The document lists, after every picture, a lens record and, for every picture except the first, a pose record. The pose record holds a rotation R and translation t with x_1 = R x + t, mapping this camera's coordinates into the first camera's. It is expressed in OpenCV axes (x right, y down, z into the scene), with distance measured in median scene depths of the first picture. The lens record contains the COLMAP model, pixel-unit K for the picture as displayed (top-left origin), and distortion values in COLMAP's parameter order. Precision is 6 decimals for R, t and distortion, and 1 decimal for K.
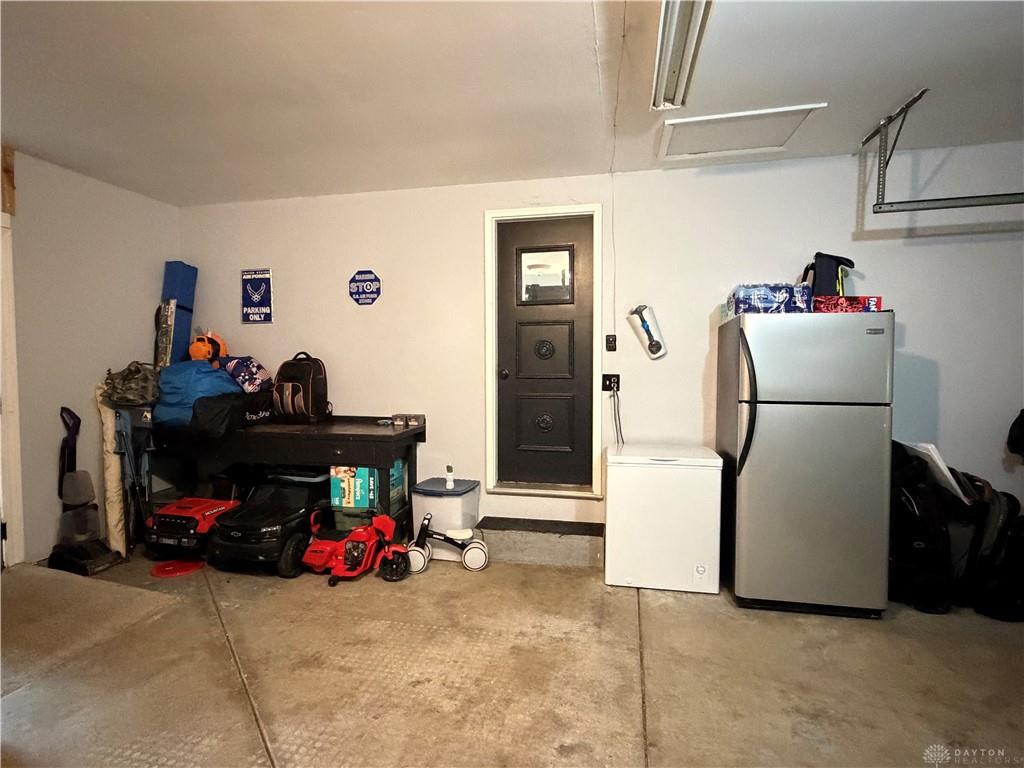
lens RADIAL K [[531.1, 0, 511.6], [0, 531.1, 385.5], [0, 0, 1]] dist [0.002585, -0.000345]
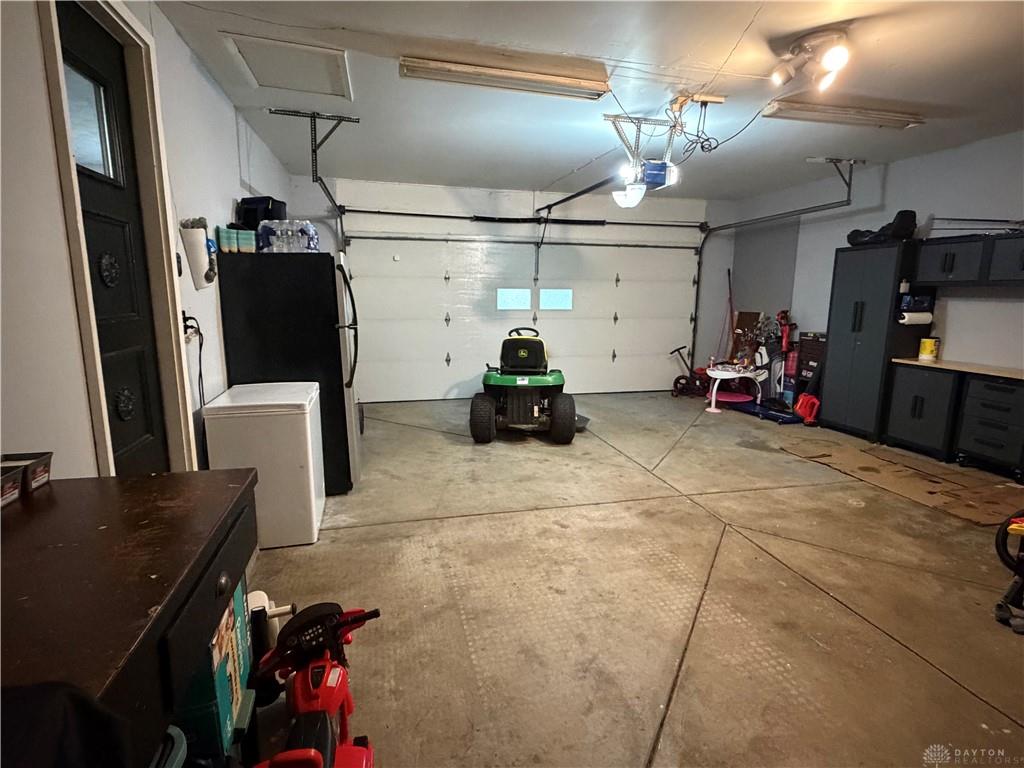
lens RADIAL K [[531.1, 0, 511.6], [0, 531.1, 385.5], [0, 0, 1]] dist [0.002585, -0.000345]
pose [[-0.440931, -0.155697, 0.883933, -0.952567], [0.030228, 0.981704, 0.187997, -0.062985], [-0.897032, 0.109613, -0.428158, 1.384480]]
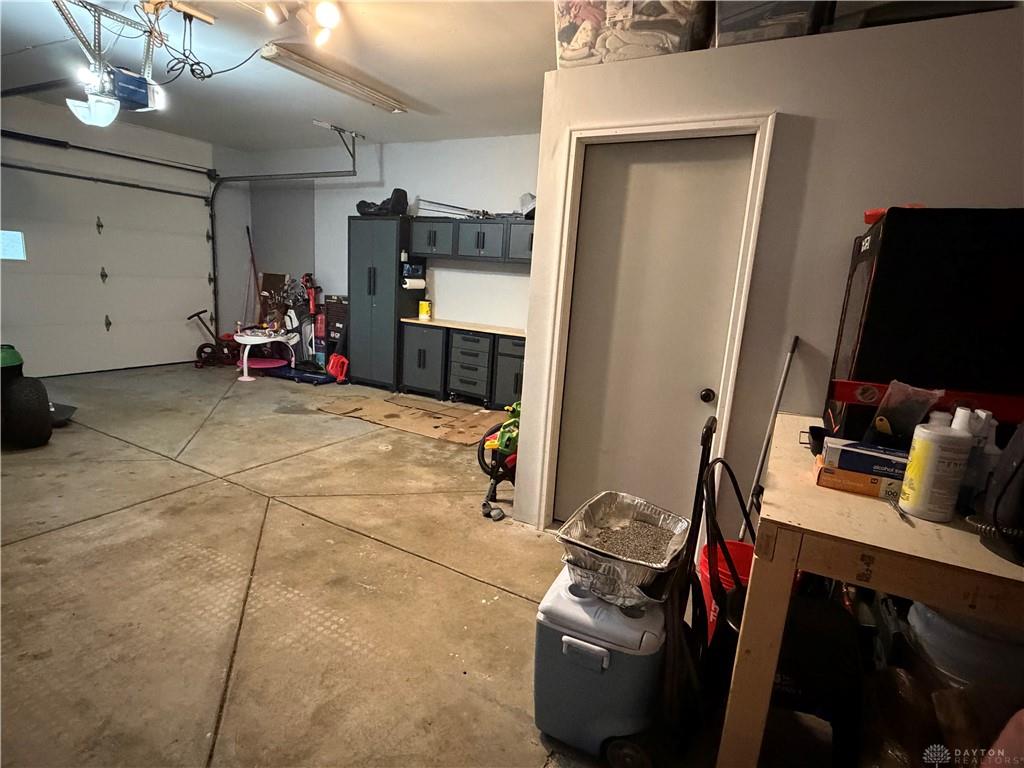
lens RADIAL K [[531.1, 0, 511.6], [0, 531.1, 385.5], [0, 0, 1]] dist [0.002585, -0.000345]
pose [[-0.956106, -0.118427, 0.268022, -0.920147], [-0.052038, 0.968774, 0.242424, -0.047492], [-0.288362, 0.217836, -0.932413, 1.321240]]
